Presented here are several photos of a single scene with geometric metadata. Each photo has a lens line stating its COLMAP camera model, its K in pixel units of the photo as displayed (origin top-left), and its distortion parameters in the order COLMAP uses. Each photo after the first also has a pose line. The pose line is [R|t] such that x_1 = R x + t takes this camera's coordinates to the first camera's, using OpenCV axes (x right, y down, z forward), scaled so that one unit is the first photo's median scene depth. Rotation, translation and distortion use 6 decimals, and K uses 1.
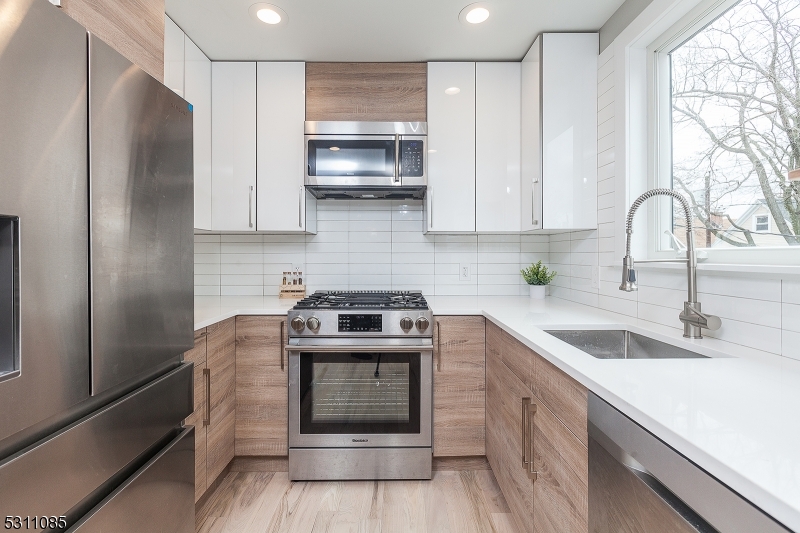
lens RADIAL K [[351.4, 0, 397.2], [0, 351.4, 257.2], [0, 0, 1]] dist [-0.001235, 0.000135]
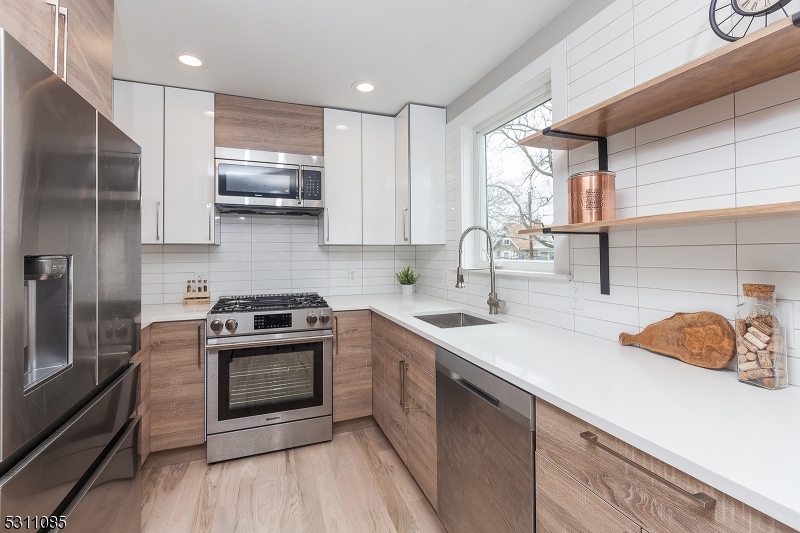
lens RADIAL K [[351.4, 0, 397.2], [0, 351.4, 257.2], [0, 0, 1]] dist [-0.001235, 0.000135]
pose [[0.937283, -0.008087, 0.348476, -0.118710], [0.006896, 0.999965, 0.004658, -0.036259], [-0.348502, -0.001962, 0.937306, -0.276892]]
